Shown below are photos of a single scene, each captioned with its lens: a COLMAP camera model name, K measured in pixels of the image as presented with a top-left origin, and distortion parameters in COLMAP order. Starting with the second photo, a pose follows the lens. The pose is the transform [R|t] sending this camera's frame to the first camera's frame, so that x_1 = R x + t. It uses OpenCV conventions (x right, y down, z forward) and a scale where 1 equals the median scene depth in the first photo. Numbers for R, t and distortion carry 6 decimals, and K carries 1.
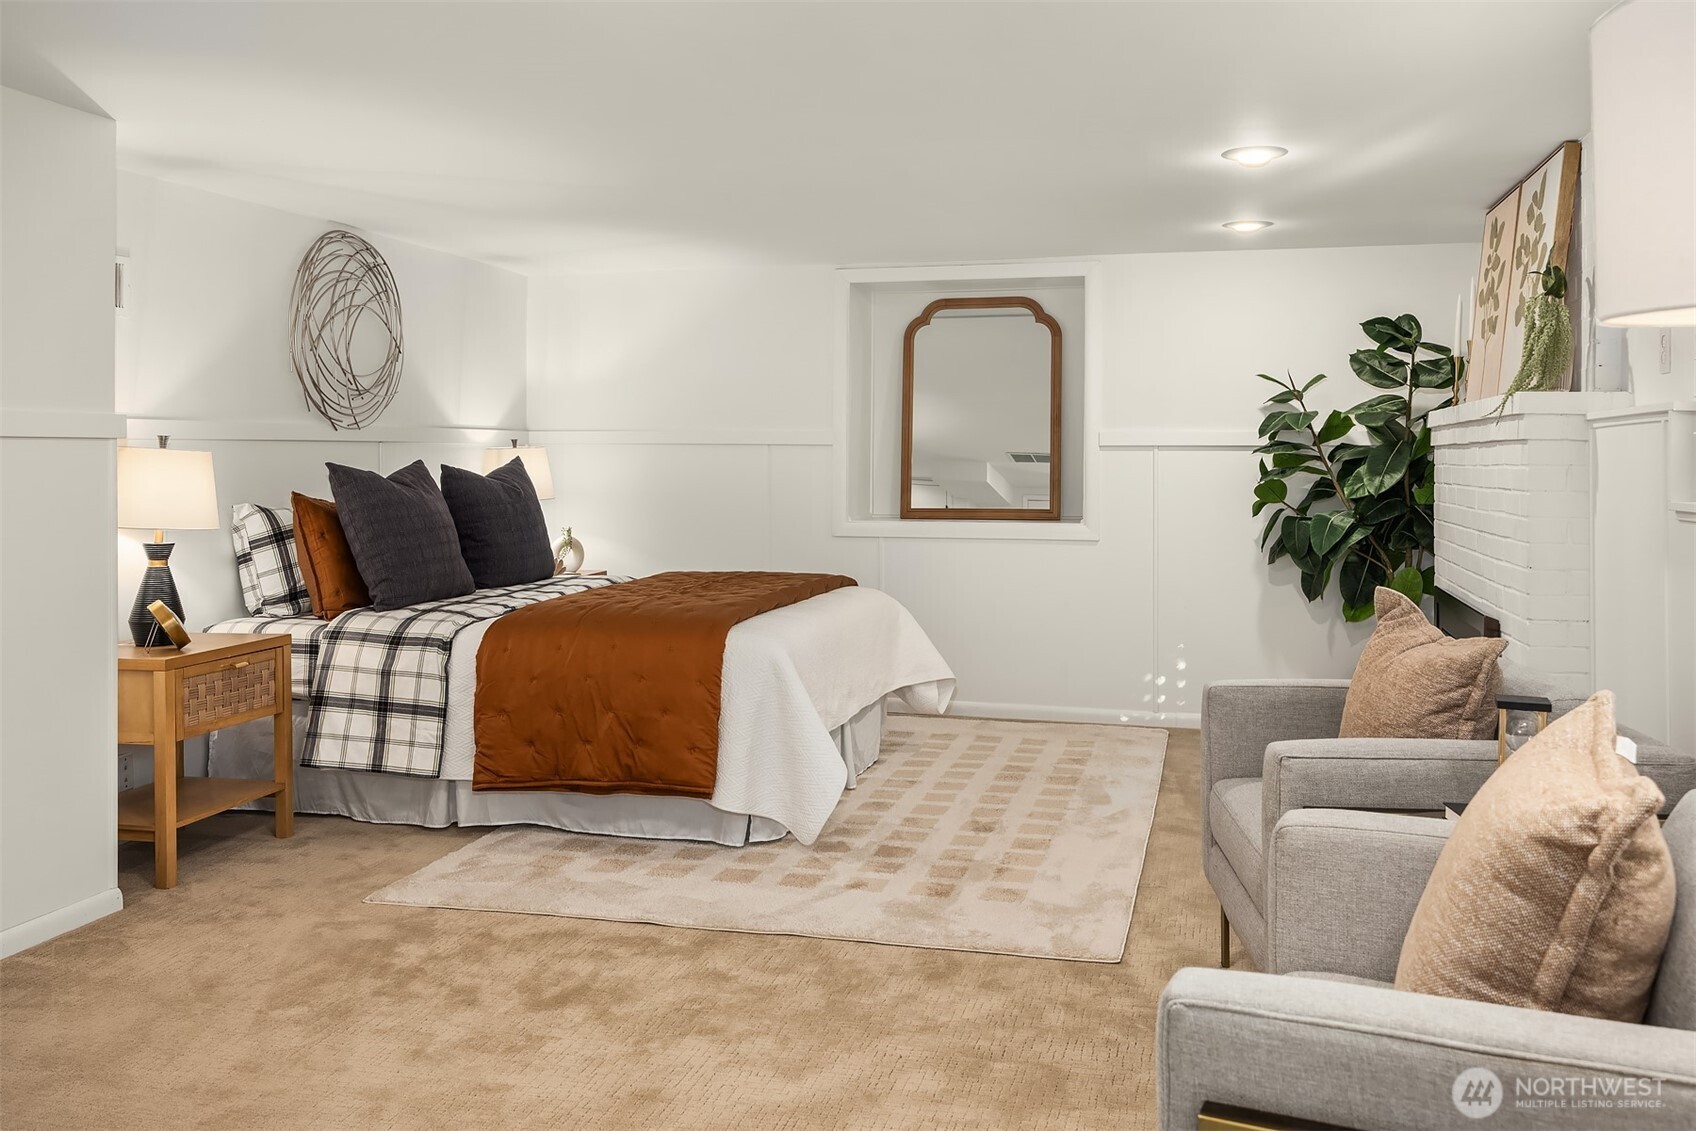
lens RADIAL K [[1428.5, 0, 837.1], [0, 1428.5, 558.8], [0, 0, 1]] dist [0.028688, -0.006860]
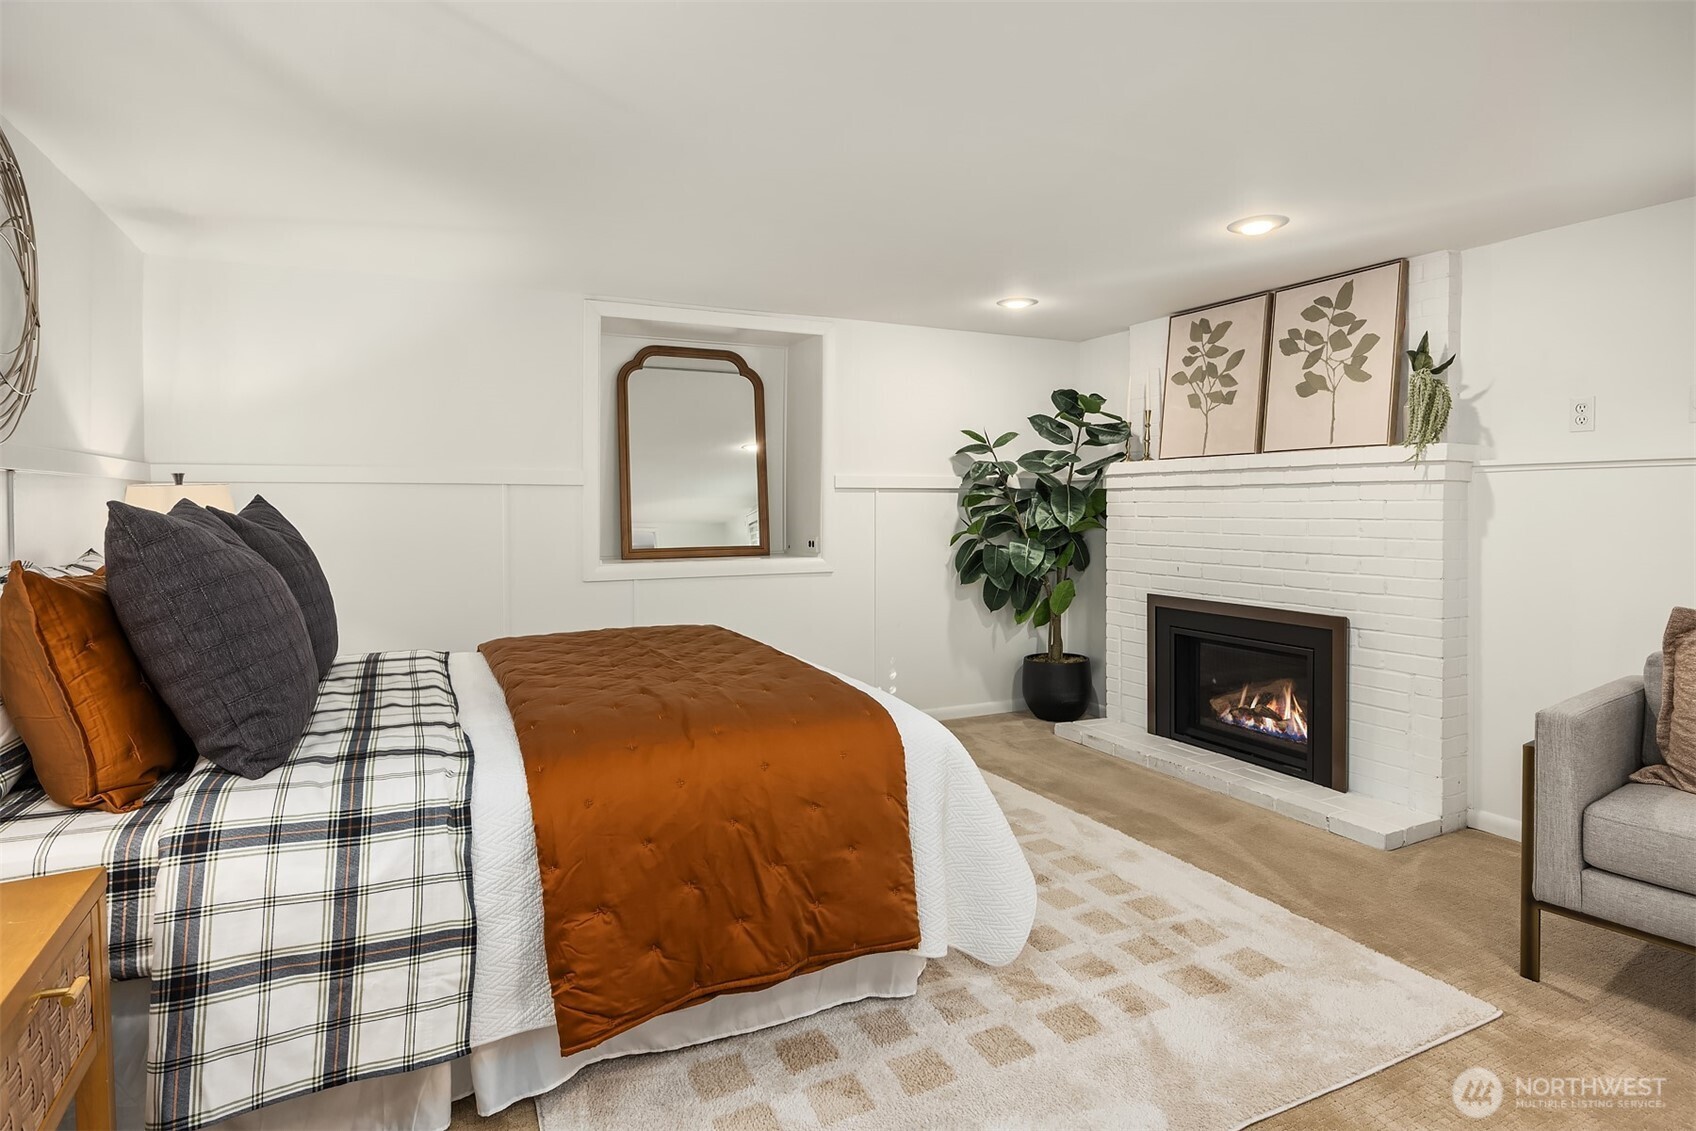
lens RADIAL K [[919.7, 0, 836.7], [0, 919.7, 555.7], [0, 0, 1]] dist [-0.001770, -0.001264]
pose [[0.744655, -0.041409, 0.666163, -0.348093], [0.052926, 0.998594, 0.002911, -0.032217], [-0.665348, 0.033089, 0.745800, 0.537007]]
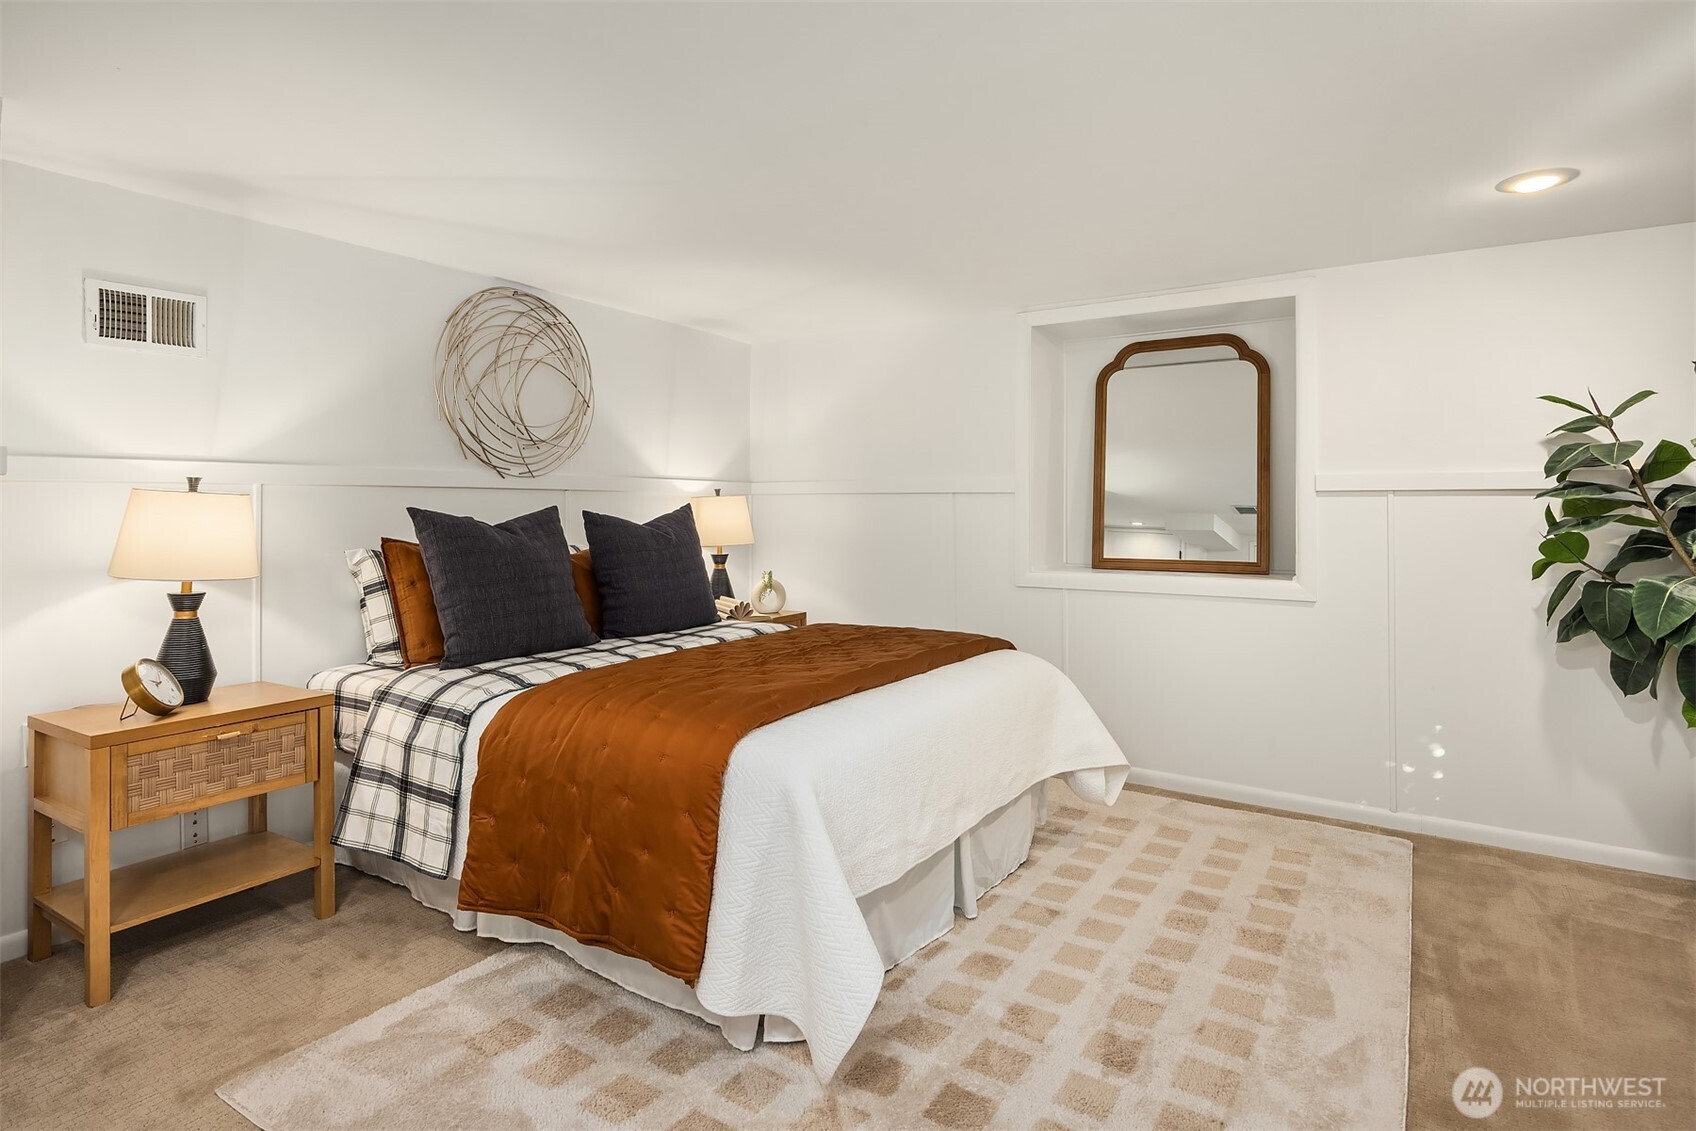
lens RADIAL K [[878.8, 0, 863.3], [0, 878.8, 525.3], [0, 0, 1]] dist [-0.006159, 0.003587]
pose [[0.955129, 0.005653, -0.296135, 0.093232], [-0.022496, 0.998314, -0.053500, -0.028317], [0.295333, 0.057761, 0.953647, 0.489075]]
